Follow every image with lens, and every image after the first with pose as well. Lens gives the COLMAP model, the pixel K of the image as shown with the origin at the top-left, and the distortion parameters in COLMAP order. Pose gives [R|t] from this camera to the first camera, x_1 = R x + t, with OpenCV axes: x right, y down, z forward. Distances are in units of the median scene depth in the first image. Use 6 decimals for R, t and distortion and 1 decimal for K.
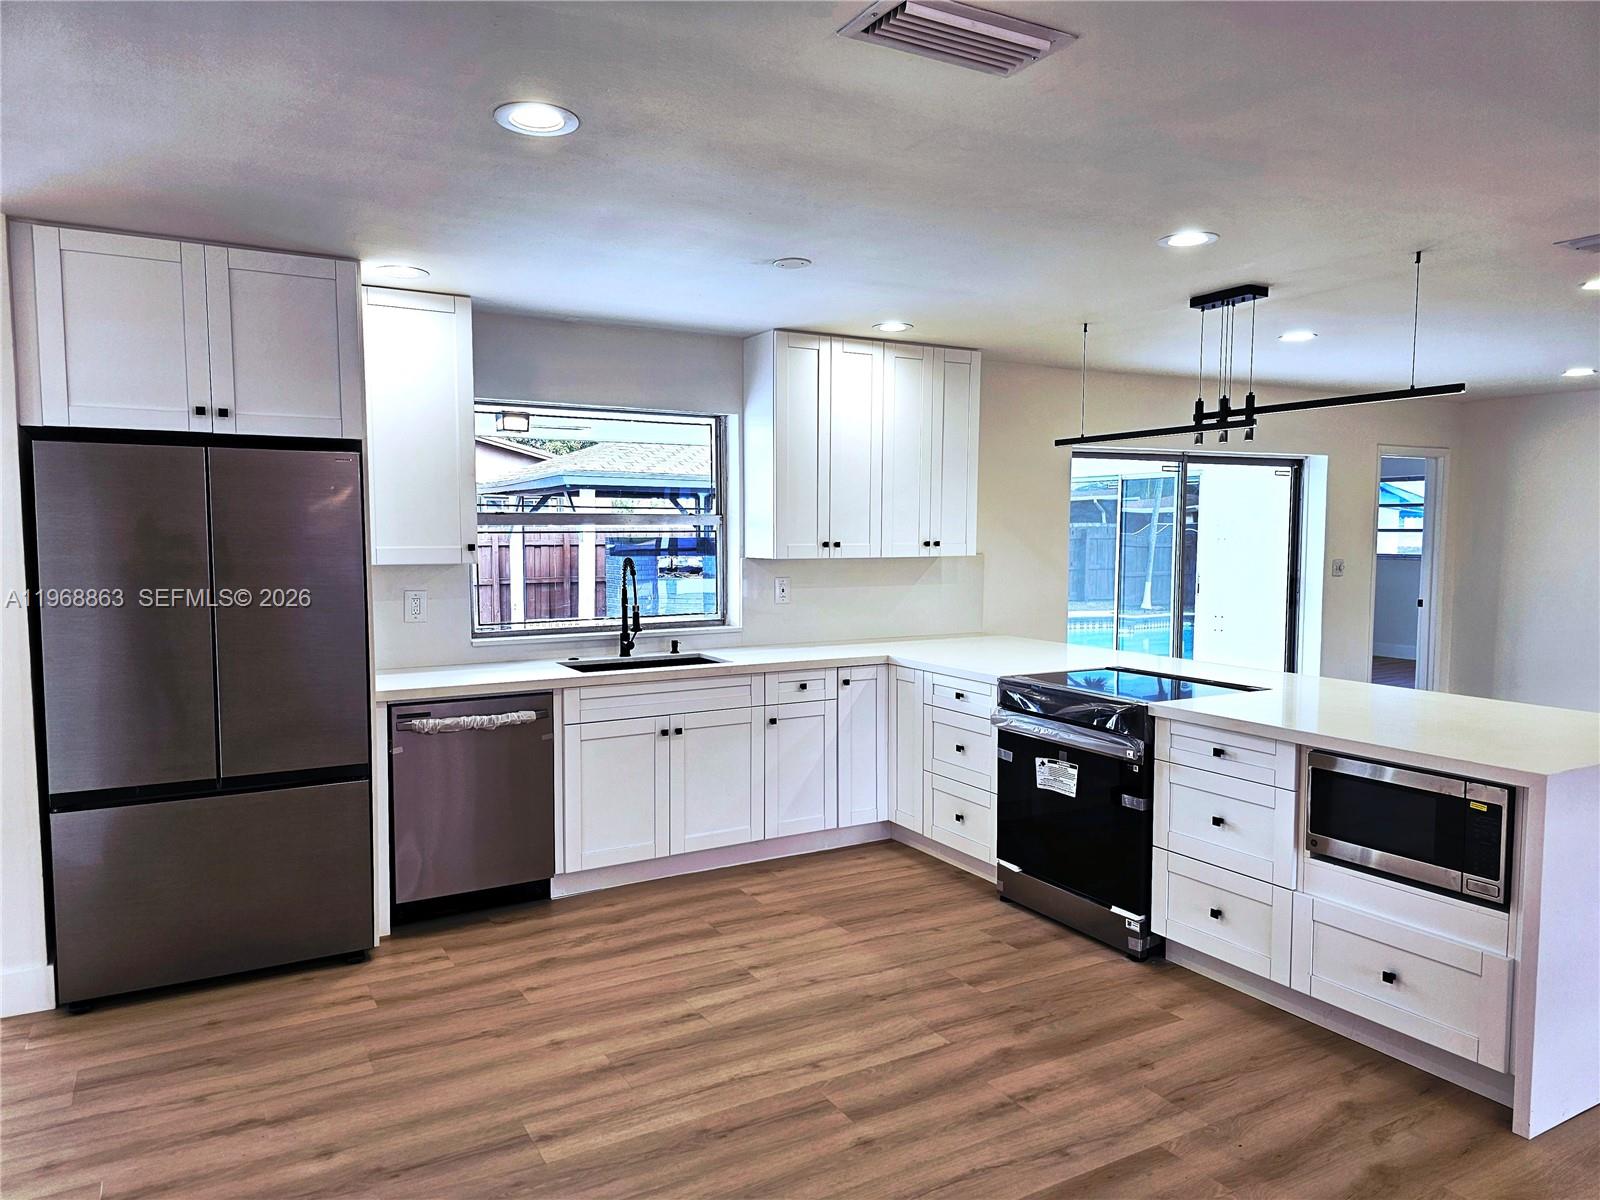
lens RADIAL K [[1072.6, 0, 813.6], [0, 1072.6, 609.0], [0, 0, 1]] dist [0.042015, -0.027969]
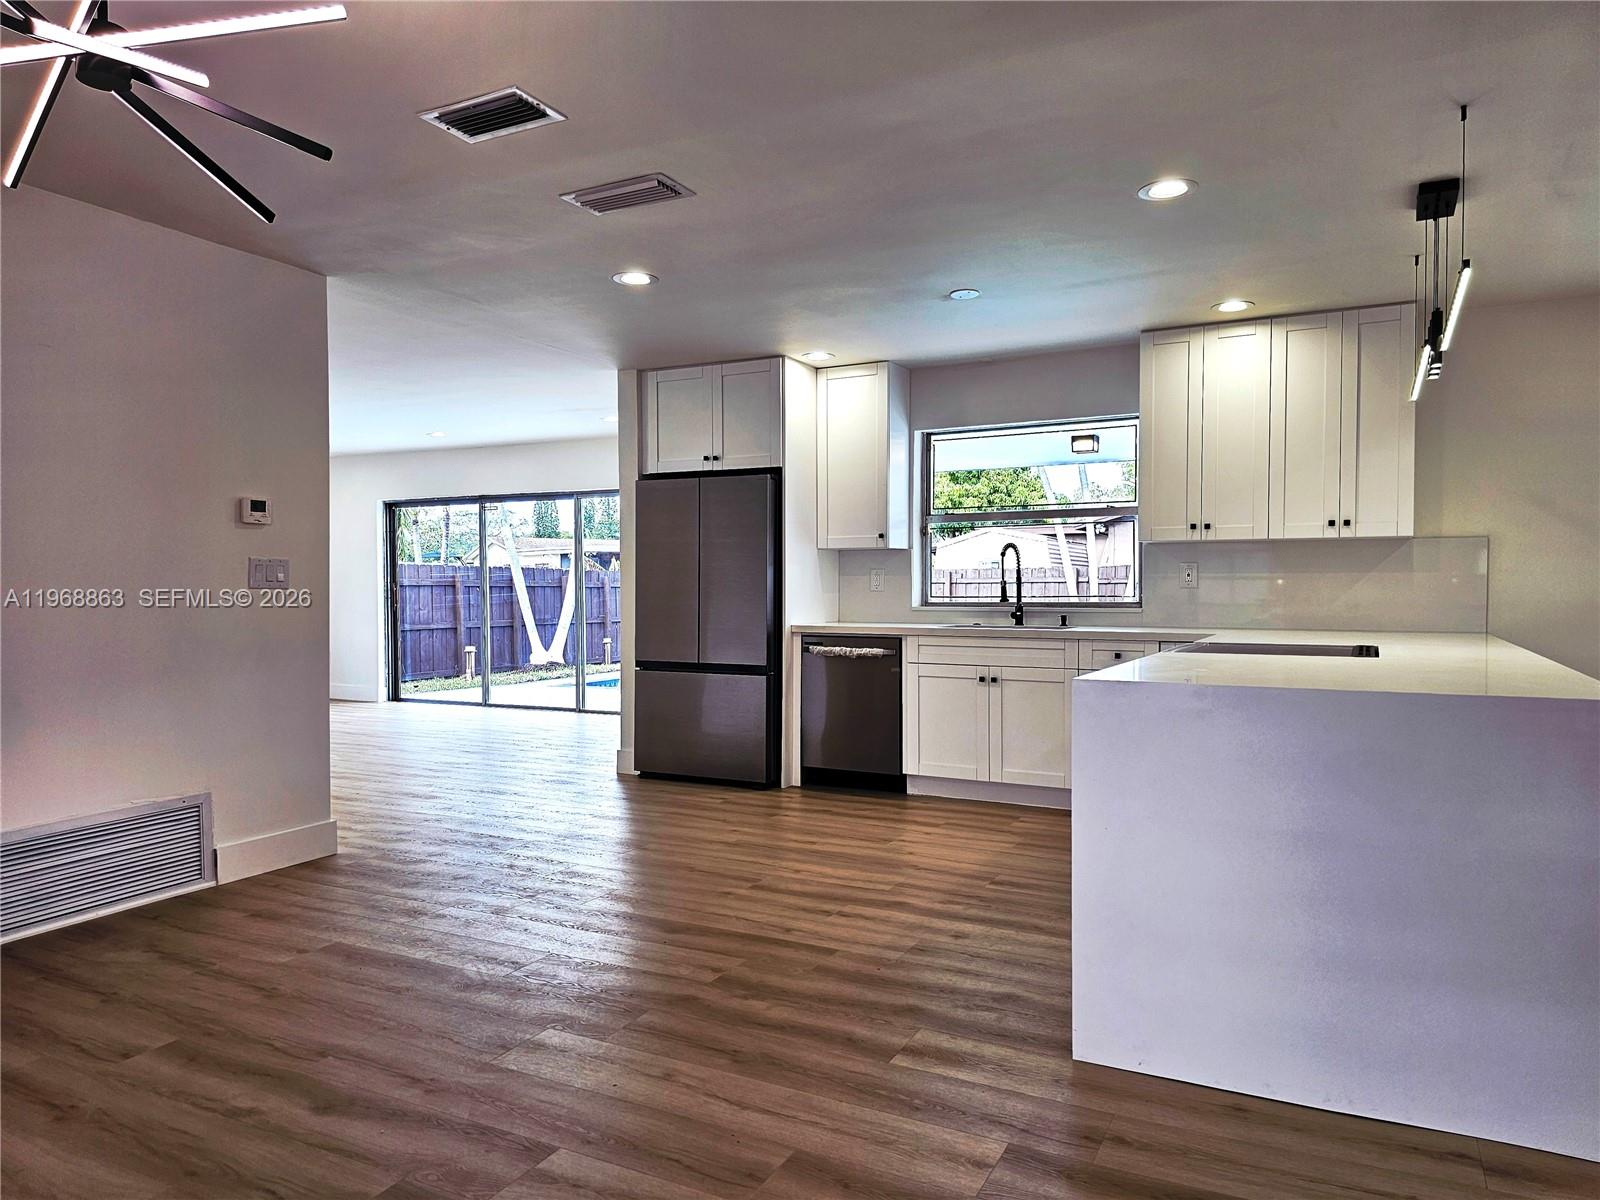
lens RADIAL K [[1072.6, 0, 798.8], [0, 1072.6, 609.5], [0, 0, 1]] dist [0.042015, -0.027969]
pose [[0.537789, 0.016509, -0.842918, 0.900974], [-0.060639, 0.997976, -0.019142, 0.081565], [0.840896, 0.061408, 0.537702, 0.169529]]
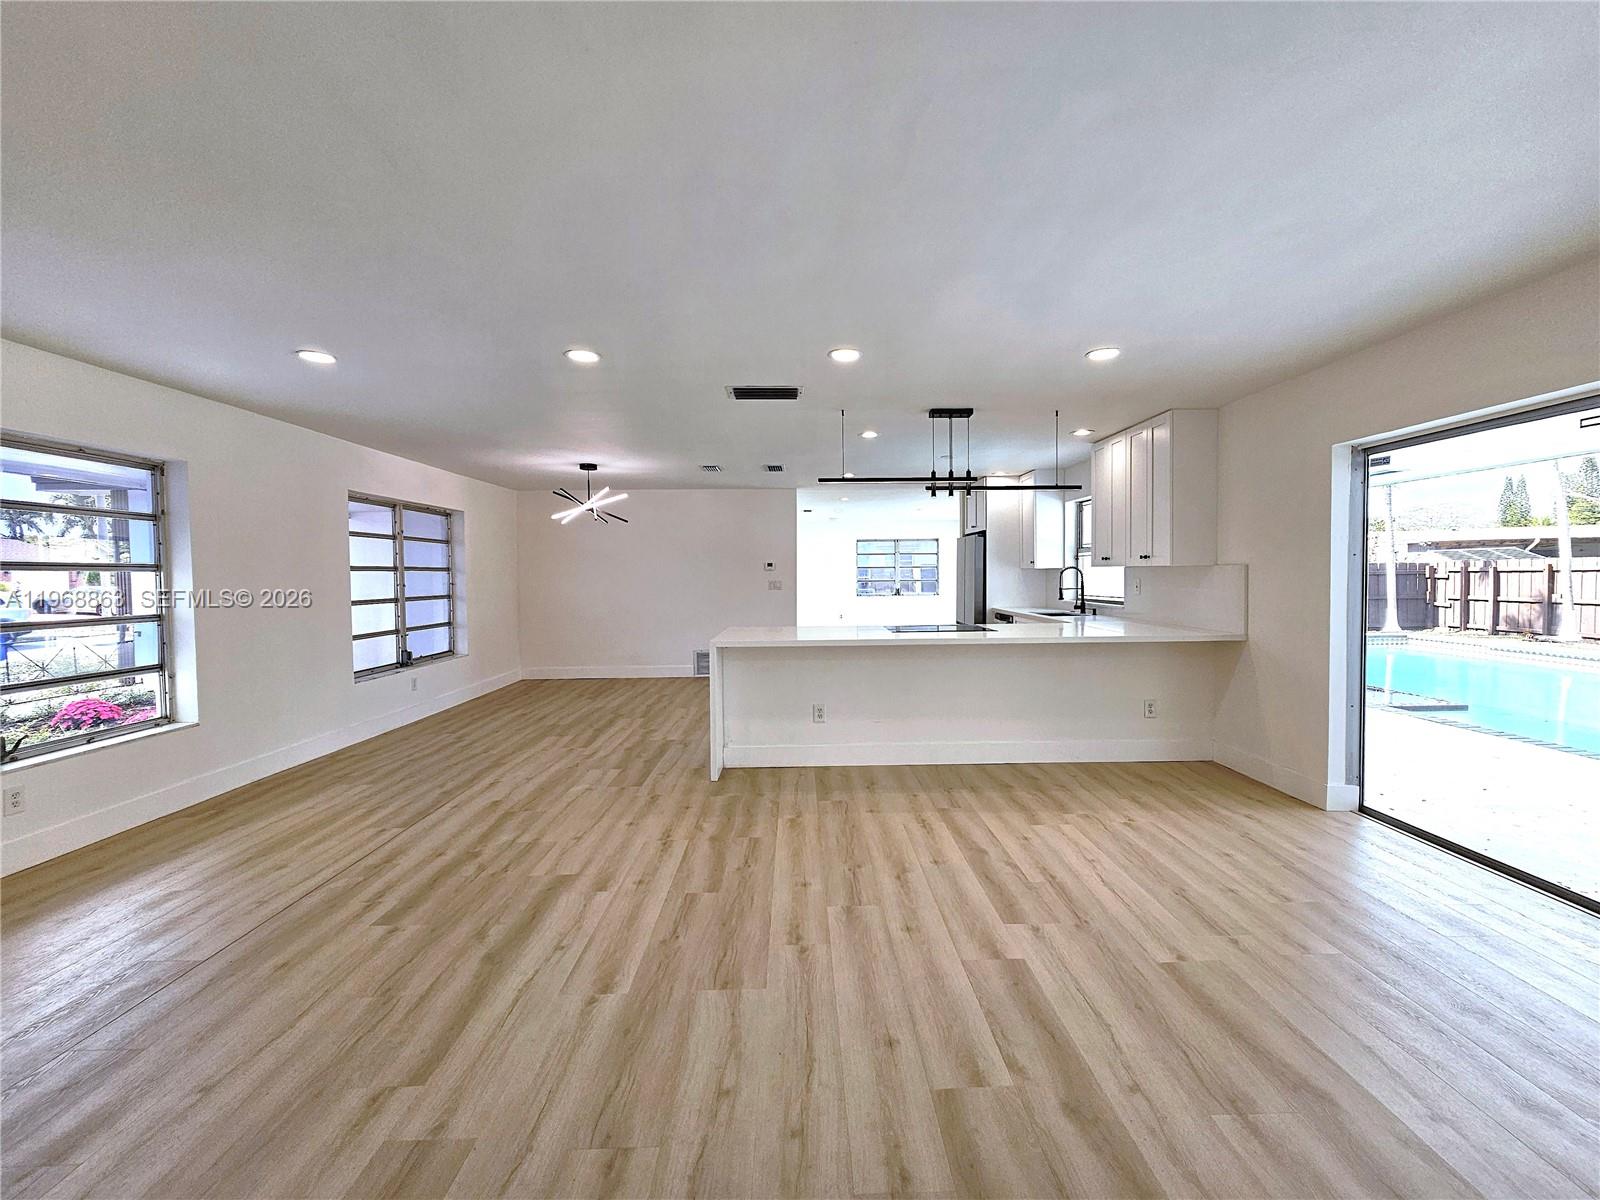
lens RADIAL K [[653.7, 0, 802.8], [0, 653.7, 593.6], [0, 0, 1]] dist [-0.000120, -0.000808]
pose [[-0.494513, 0.031886, -0.868585, 1.533018], [-0.054562, 0.996217, 0.067635, -0.064587], [0.867456, 0.080838, -0.490903, 1.450937]]
